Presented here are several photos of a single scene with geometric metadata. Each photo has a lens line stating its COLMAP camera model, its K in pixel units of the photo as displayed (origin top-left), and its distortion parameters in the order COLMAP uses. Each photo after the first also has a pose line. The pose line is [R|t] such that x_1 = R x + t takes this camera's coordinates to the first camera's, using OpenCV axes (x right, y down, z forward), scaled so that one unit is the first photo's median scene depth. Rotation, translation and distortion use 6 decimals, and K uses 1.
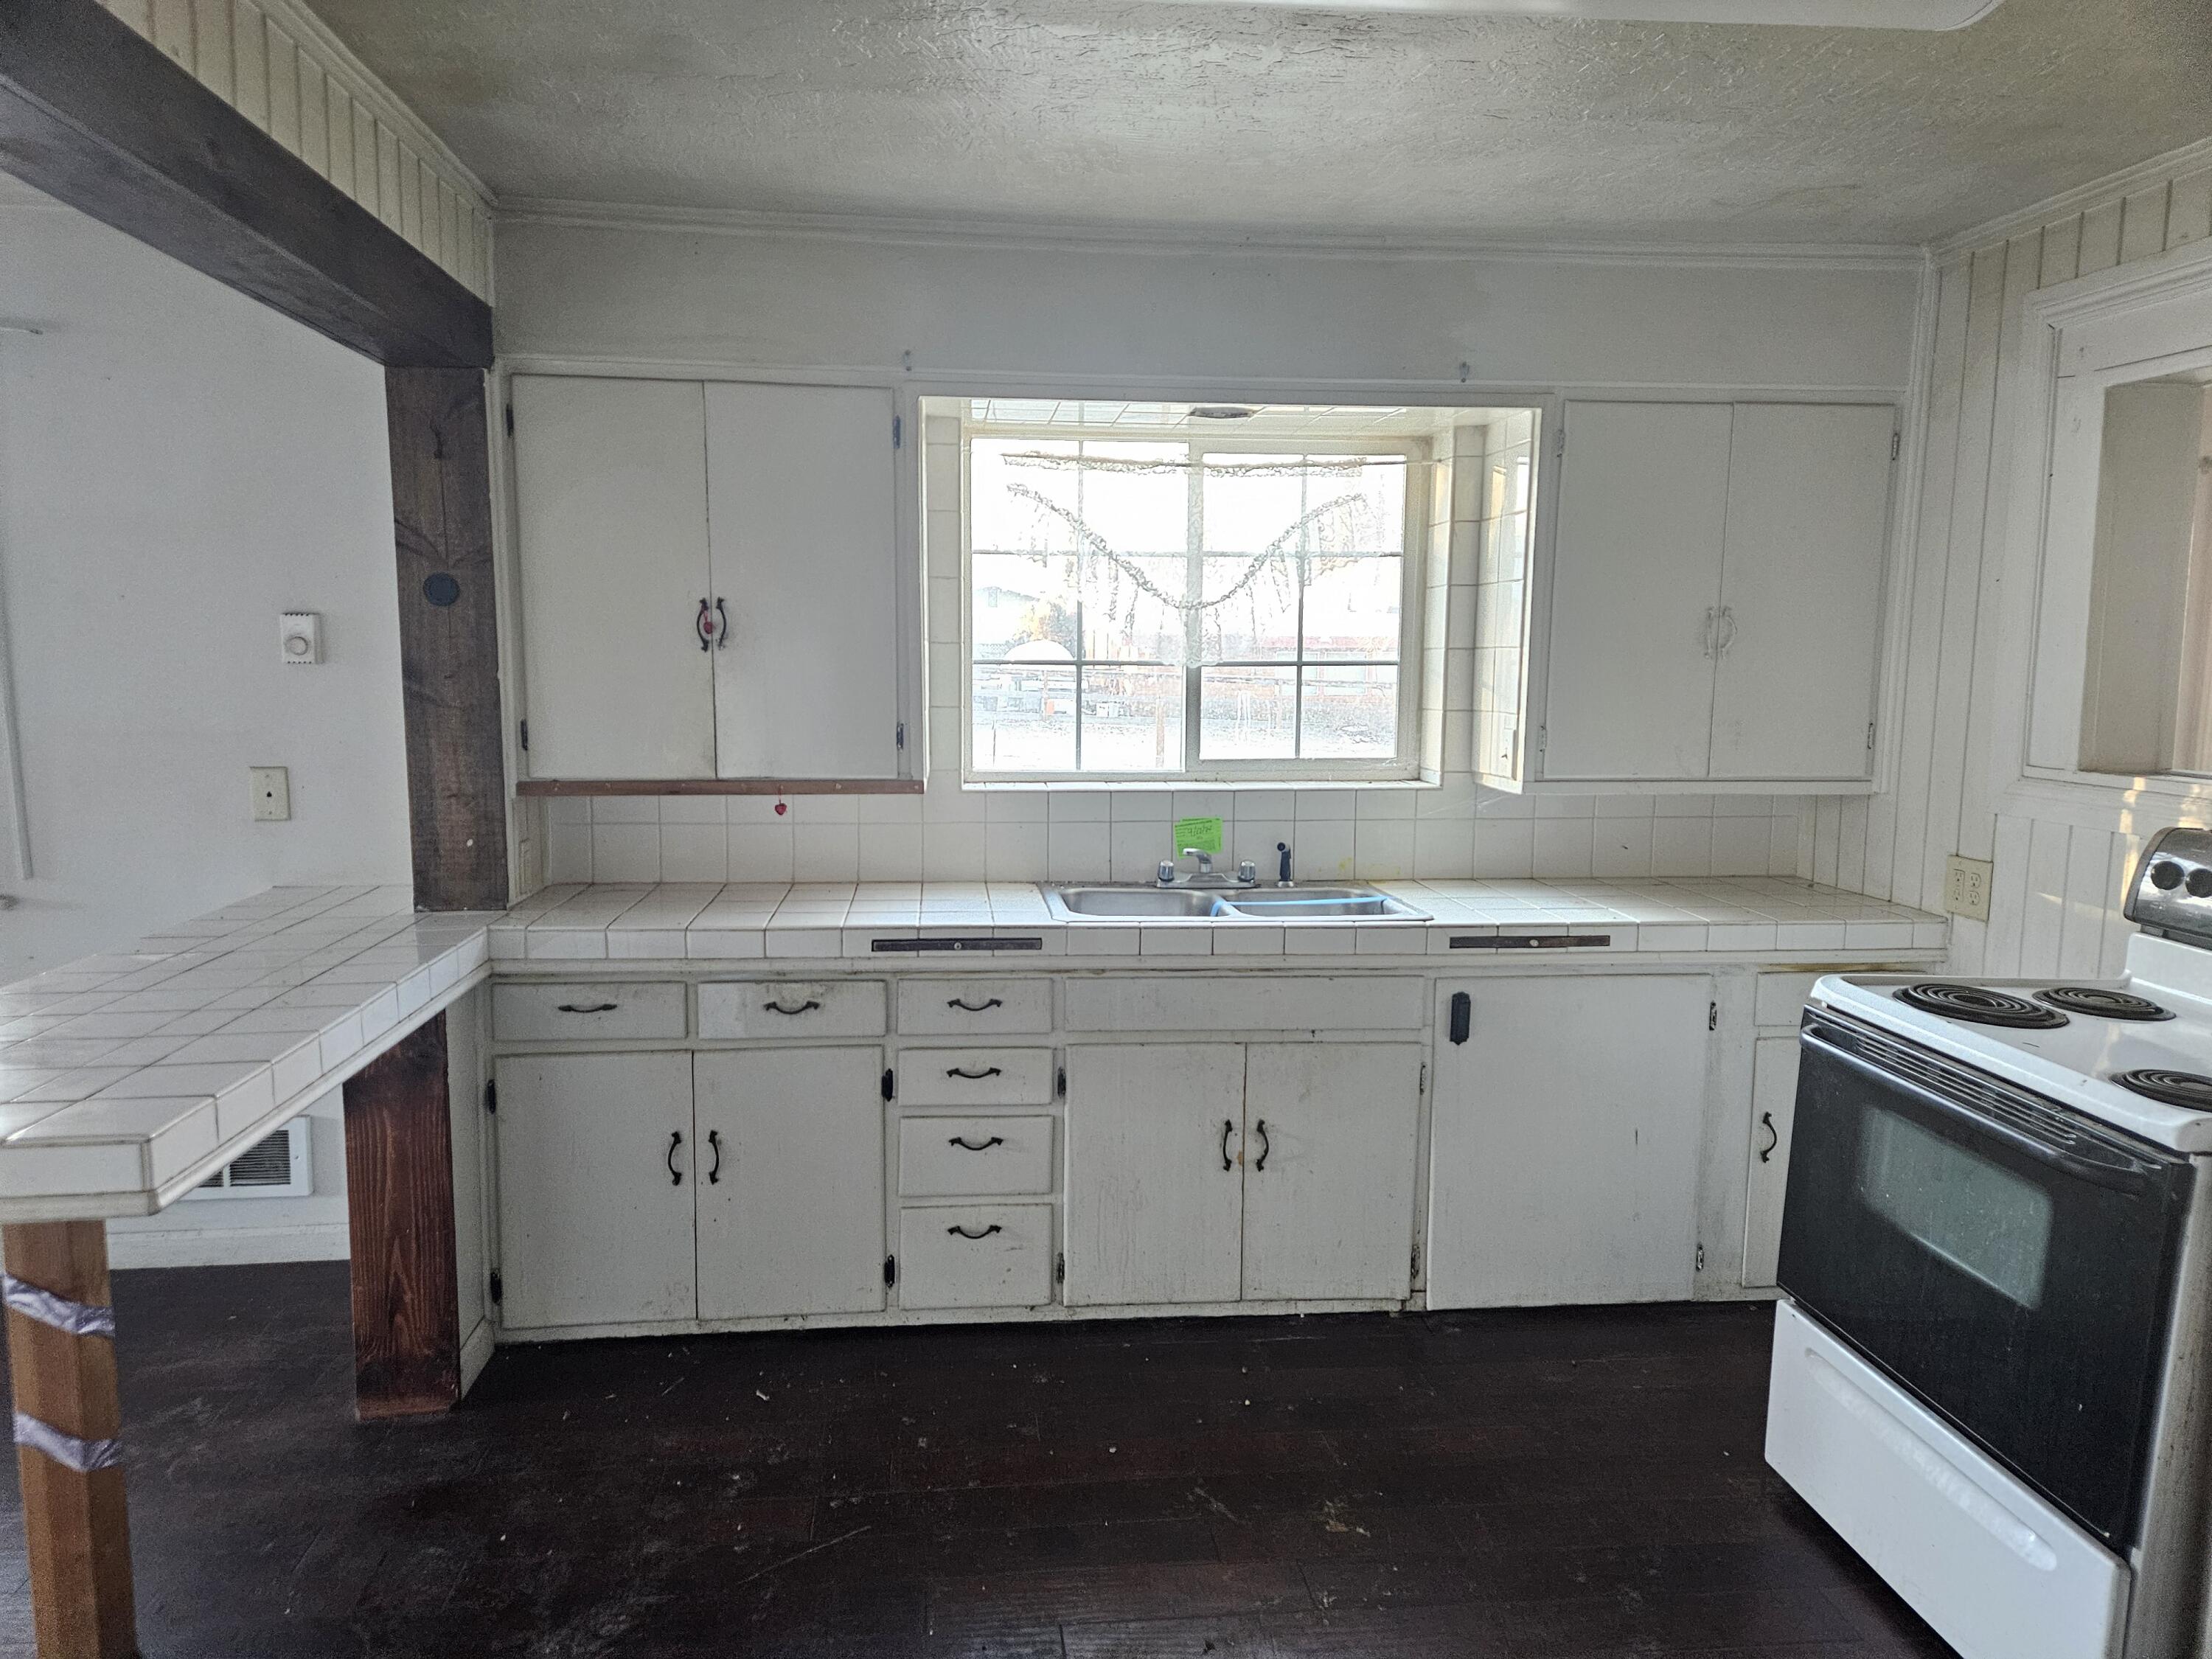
lens RADIAL K [[1494.2, 0, 1106.0], [0, 1494.2, 829.5], [0, 0, 1]] dist [0.073844, -0.068356]
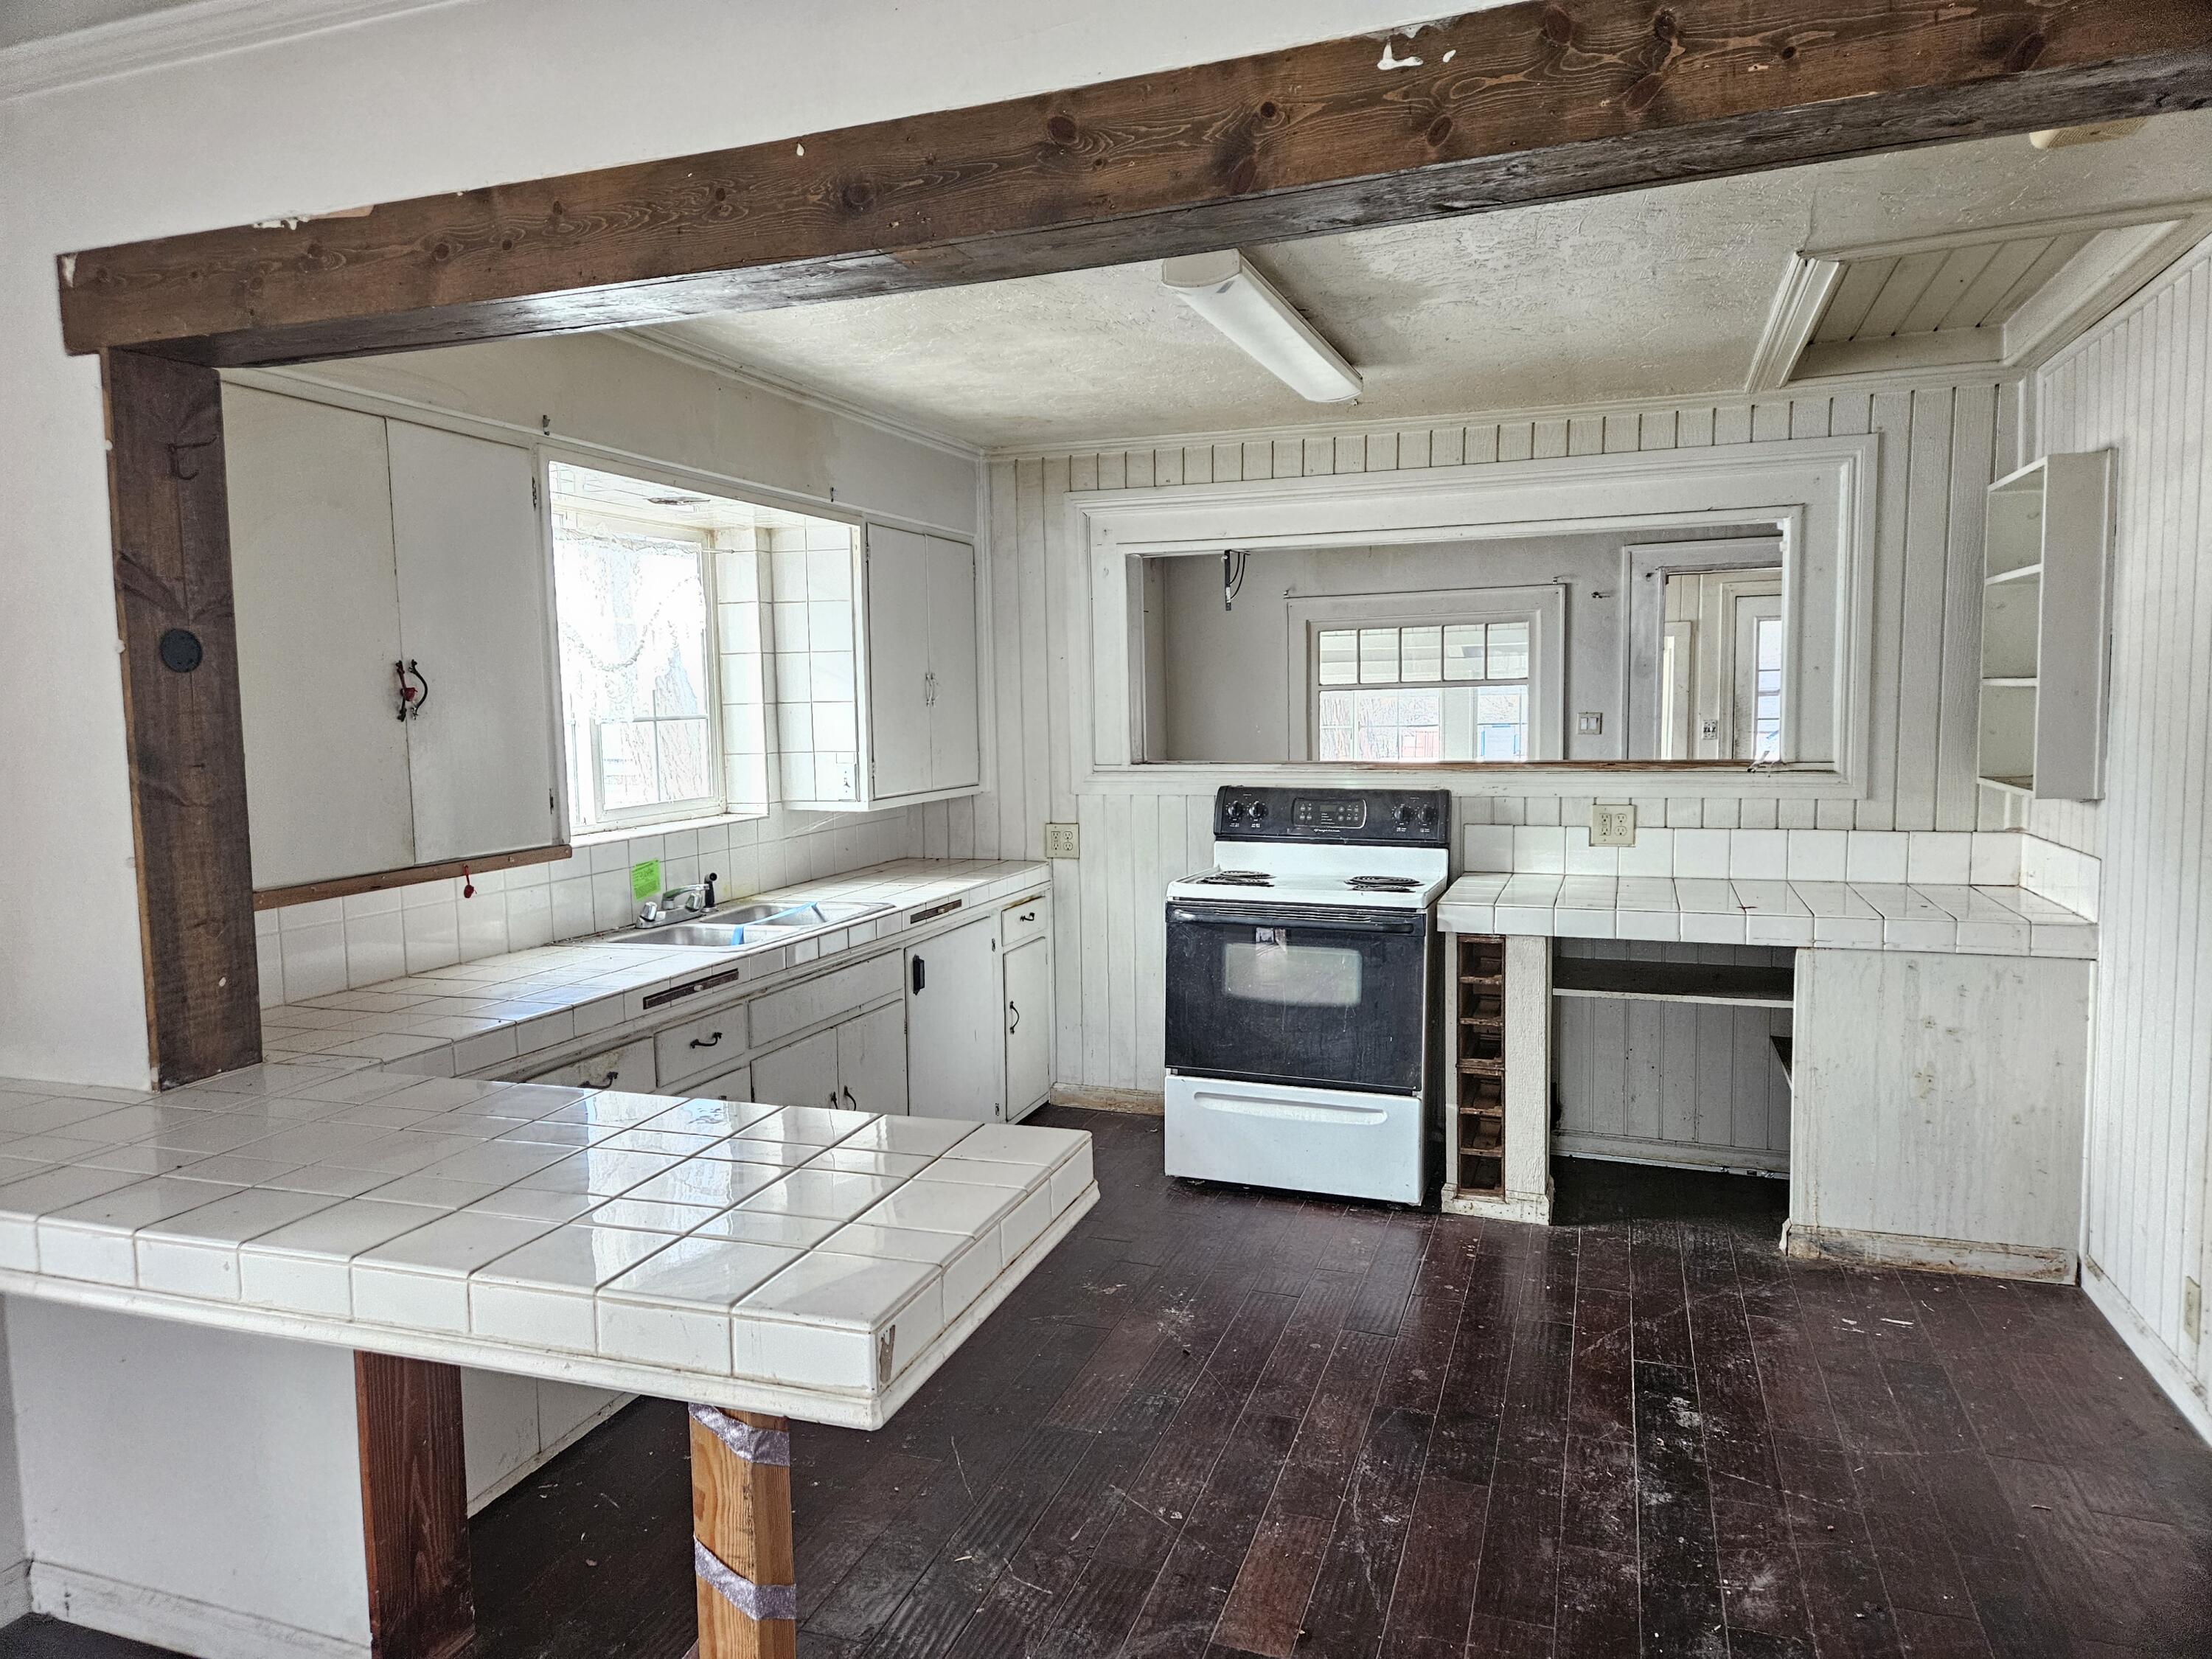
lens RADIAL K [[1468.3, 0, 1106.0], [0, 1468.3, 829.5], [0, 0, 1]] dist [0.005590, -0.025453]
pose [[0.417747, -0.096833, 0.903389, -0.893926], [0.129207, 0.990530, 0.046426, -0.043956], [-0.899329, 0.097330, 0.426302, 0.280279]]
